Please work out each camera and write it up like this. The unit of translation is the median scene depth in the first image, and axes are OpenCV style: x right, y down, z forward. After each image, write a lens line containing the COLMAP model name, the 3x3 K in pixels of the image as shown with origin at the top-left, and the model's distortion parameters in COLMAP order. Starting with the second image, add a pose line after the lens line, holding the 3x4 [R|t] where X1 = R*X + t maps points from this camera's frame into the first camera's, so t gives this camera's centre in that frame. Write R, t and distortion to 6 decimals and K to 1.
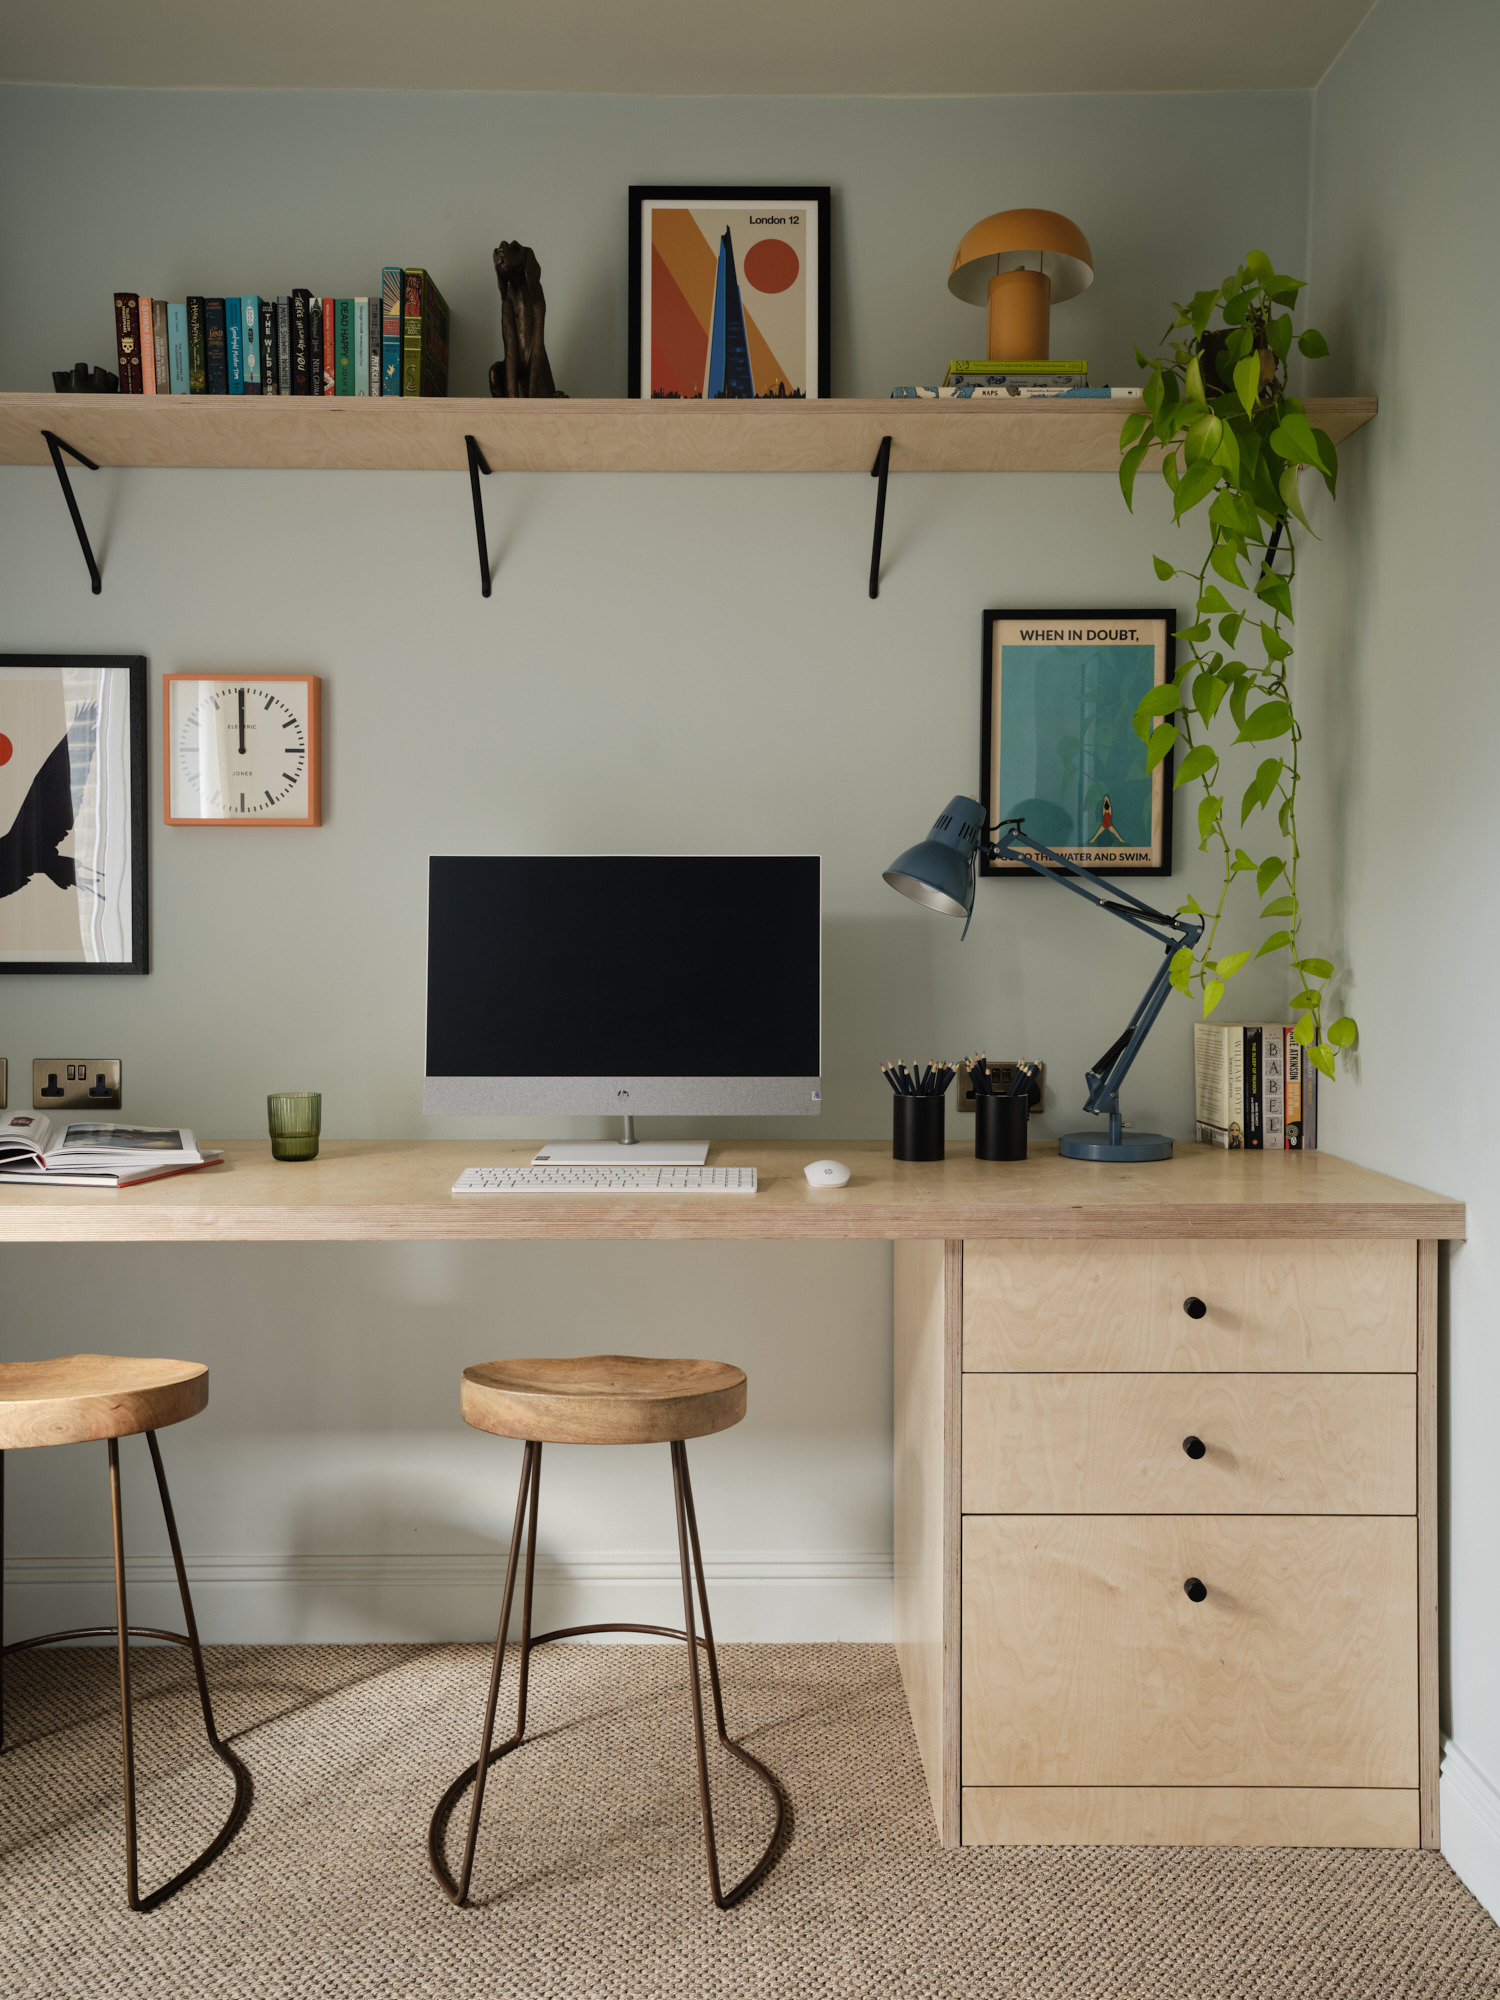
lens RADIAL K [[1631.8, 0, 736.5], [0, 1631.8, 979.9], [0, 0, 1]] dist [0.048739, -0.025448]
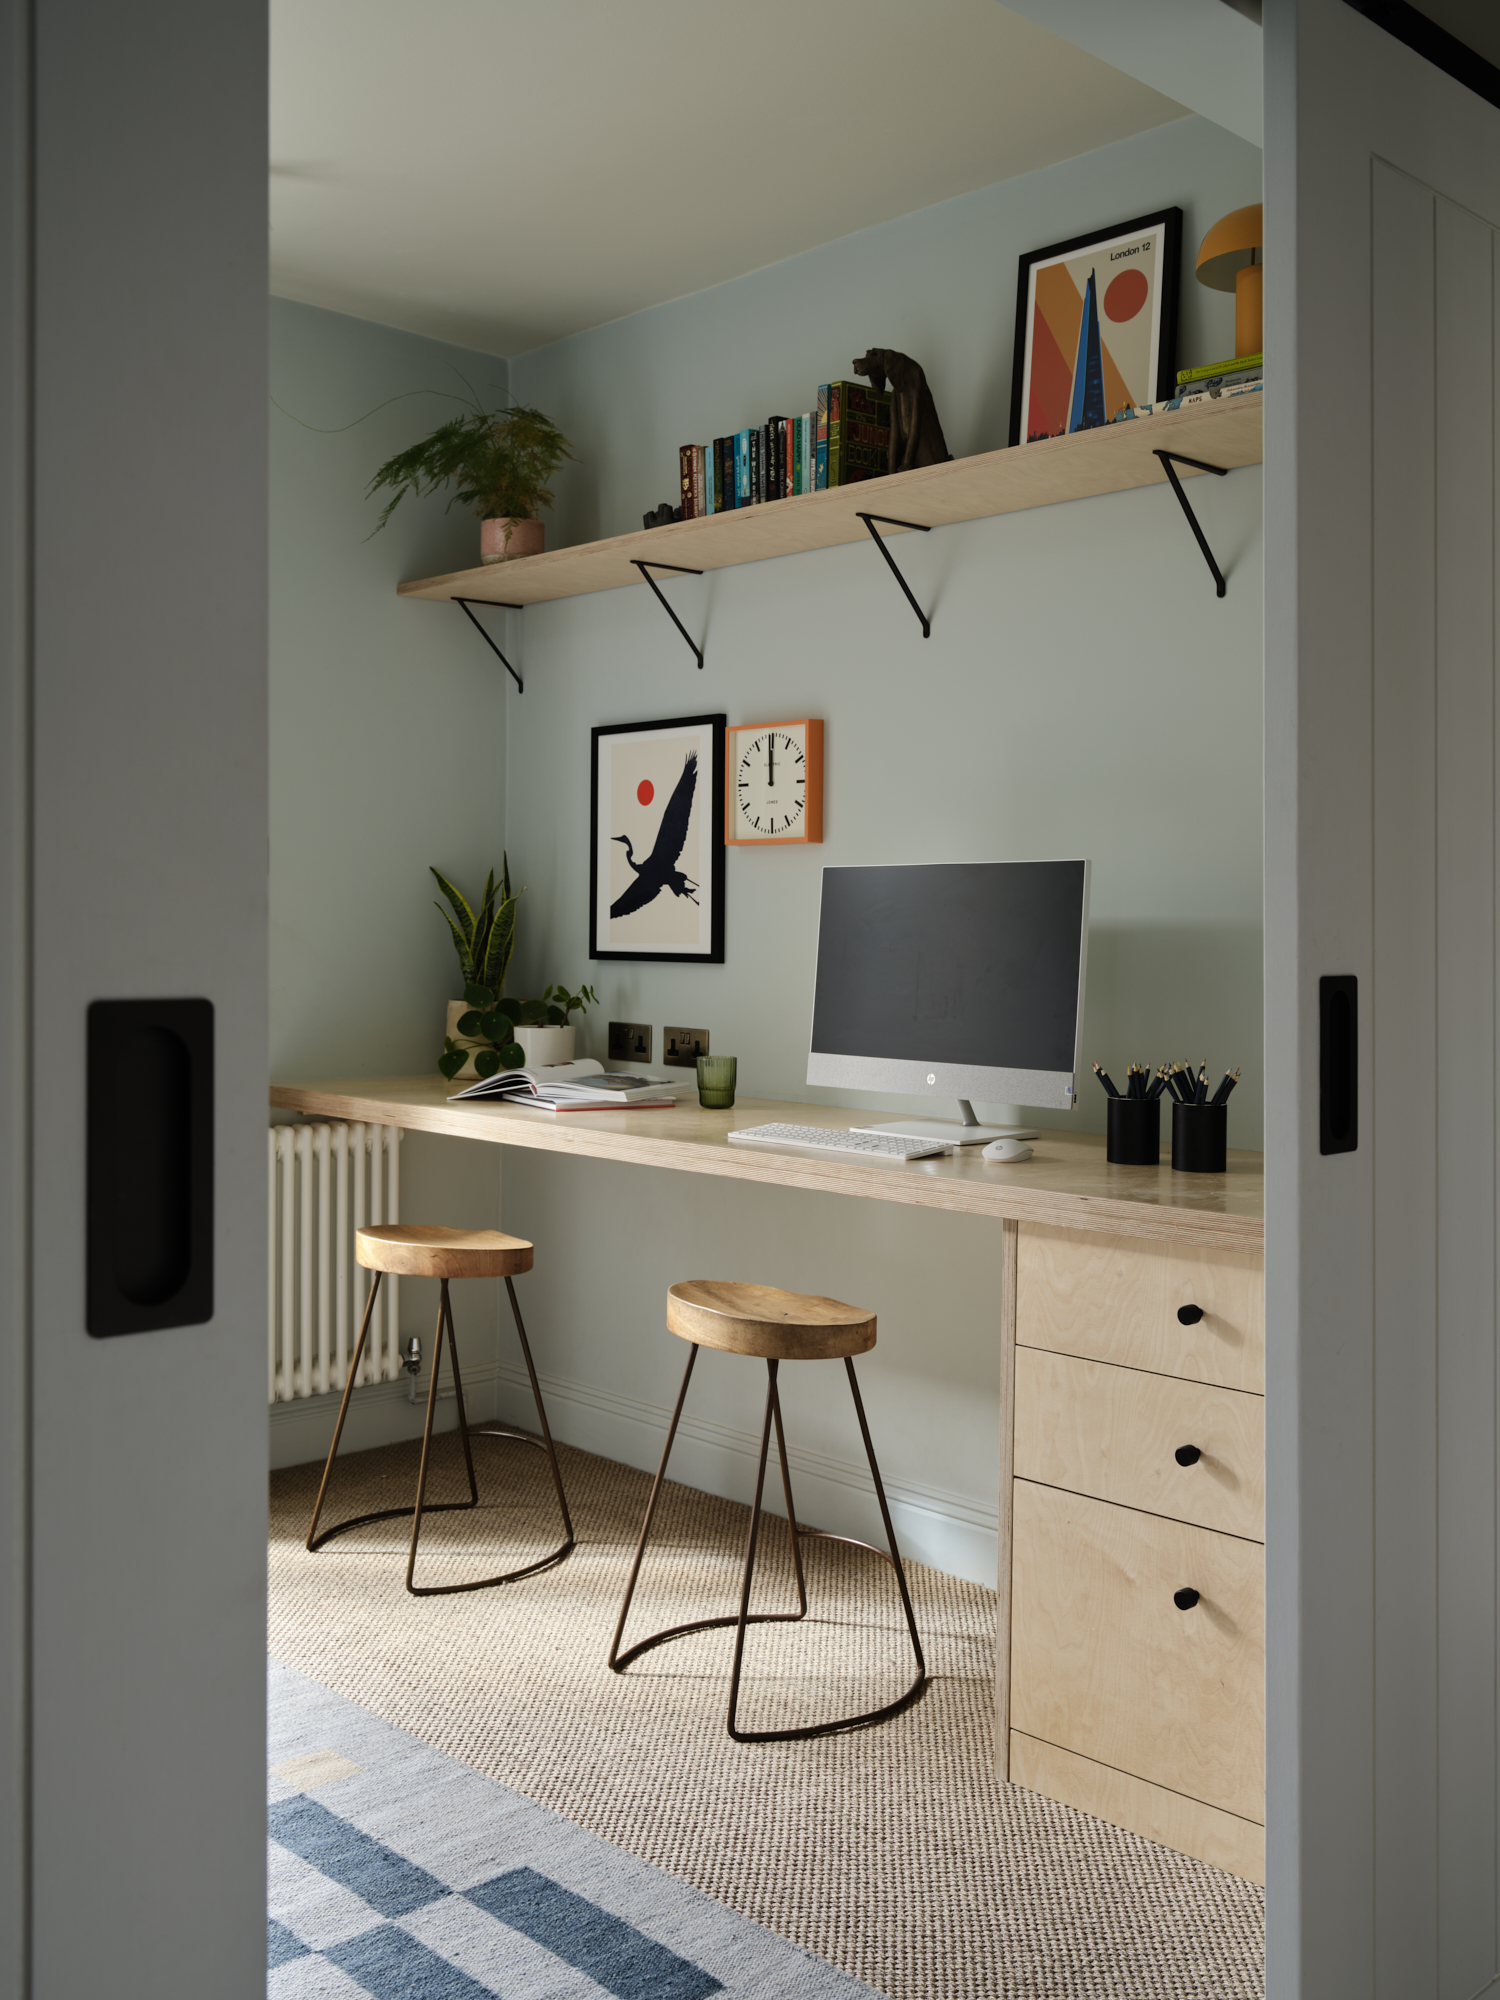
lens RADIAL K [[1868.2, 0, 730.4], [0, 1868.2, 951.9], [0, 0, 1]] dist [0.006541, 0.000000]
pose [[0.683736, 0.014830, -0.729578, 0.756578], [-0.028769, 0.999564, -0.006644, -0.002886], [0.729162, 0.025532, 0.683865, 0.017022]]
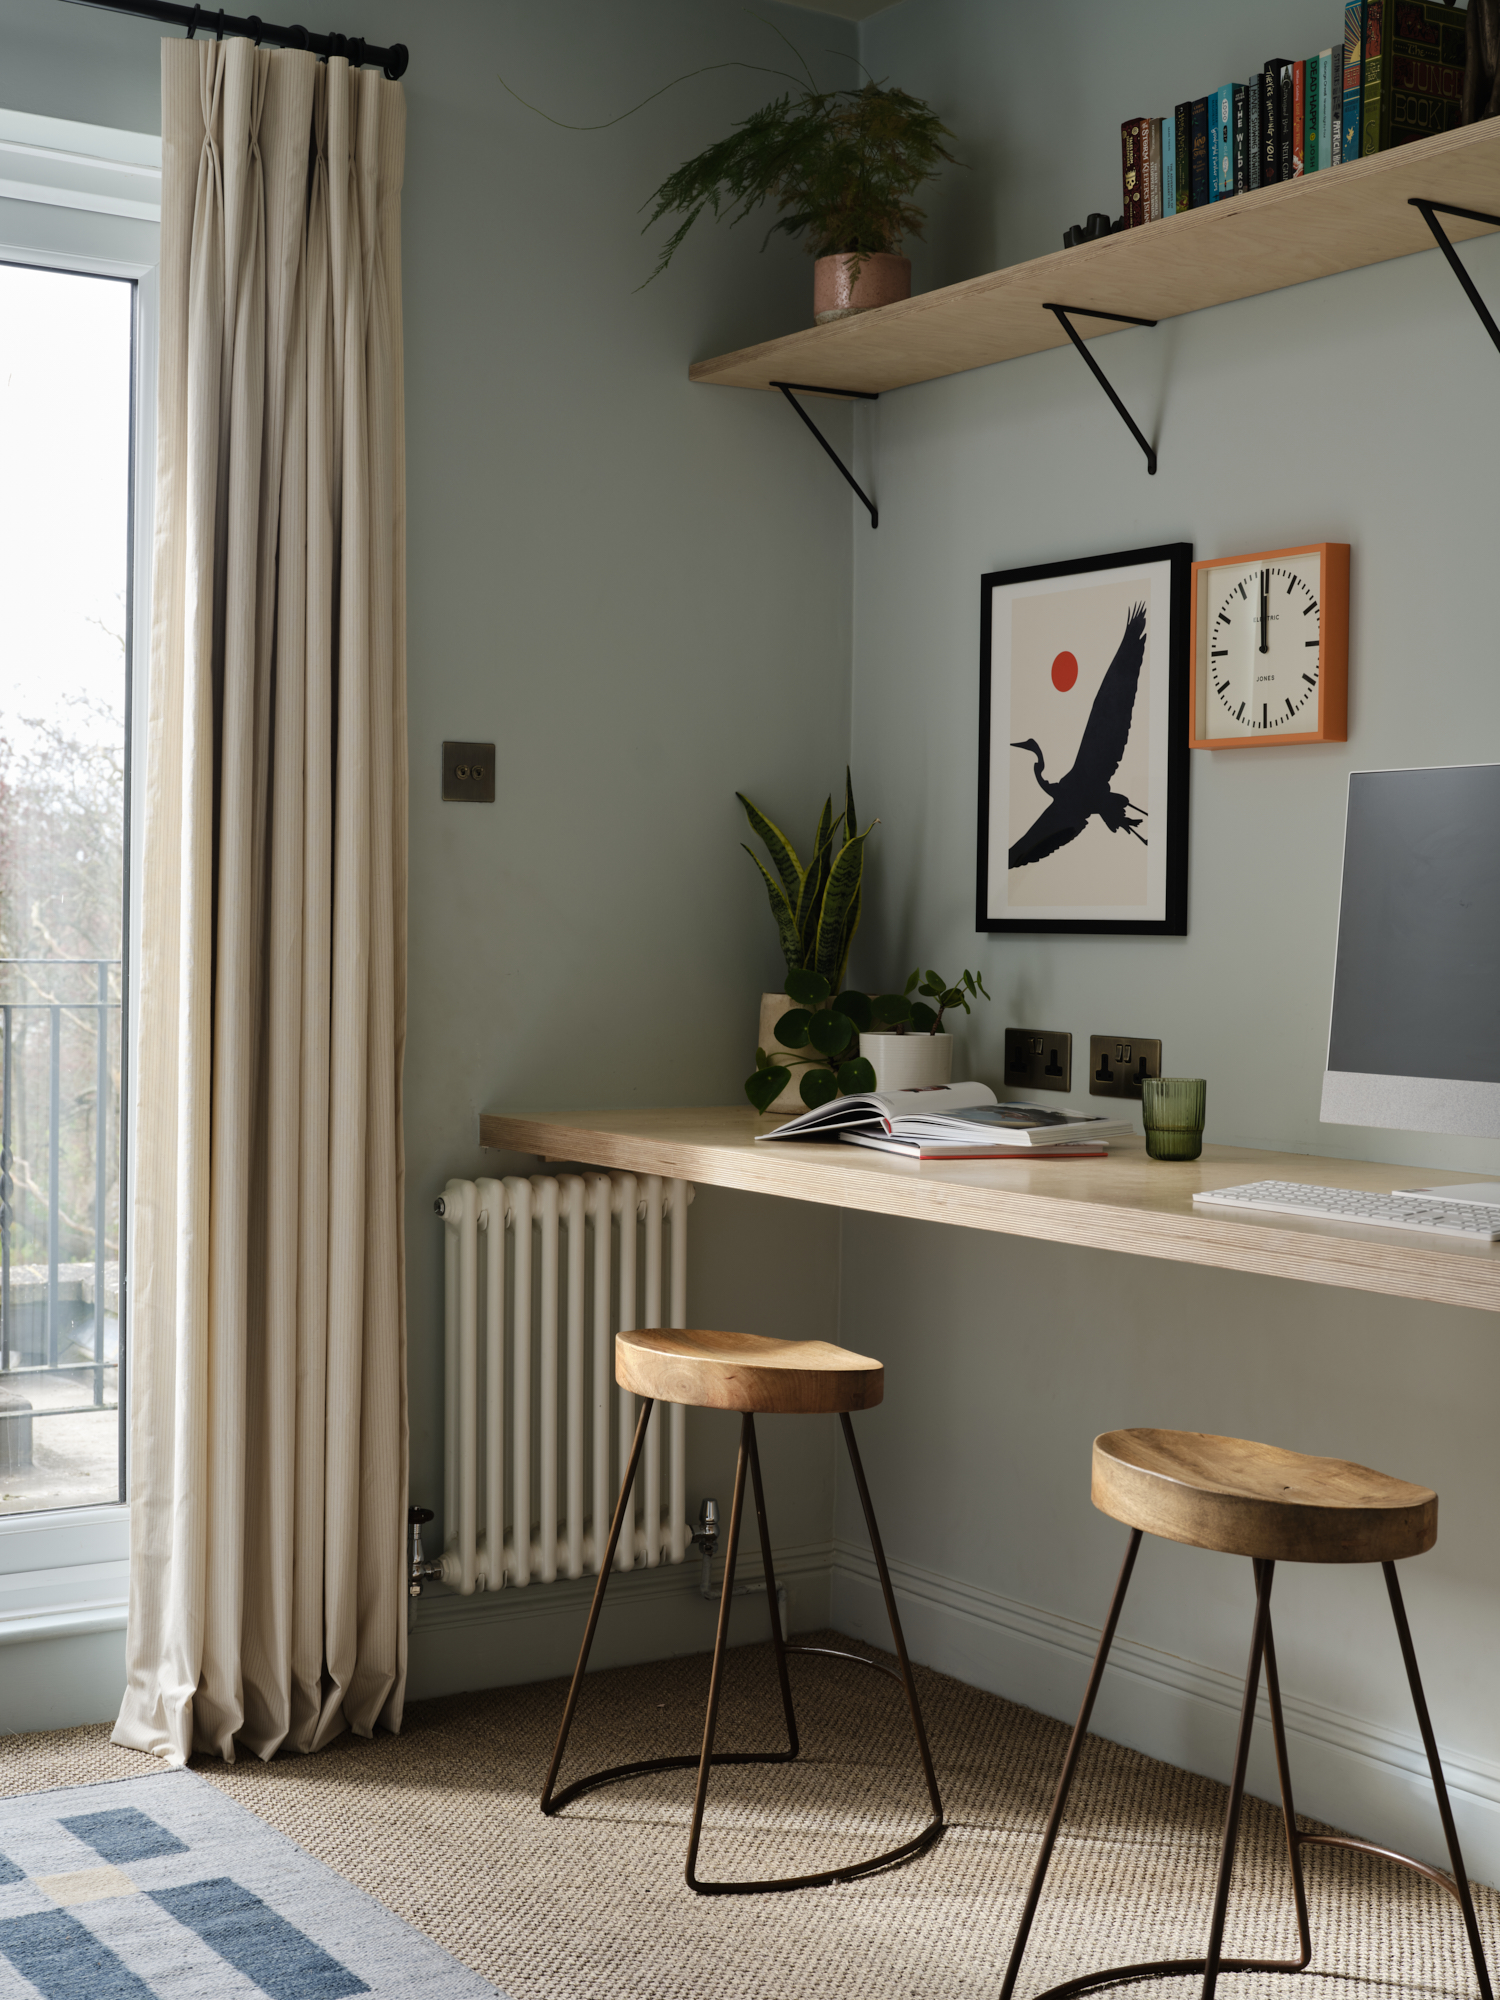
lens RADIAL K [[2633.7, 0, 746.0], [0, 2633.7, 1016.9], [0, 0, 1]] dist [-0.038332, 0.000000]
pose [[0.553671, 0.034869, -0.832005, 0.651951], [-0.034434, 0.999227, 0.018963, 0.021512], [0.832023, 0.018150, 0.554444, 0.109279]]
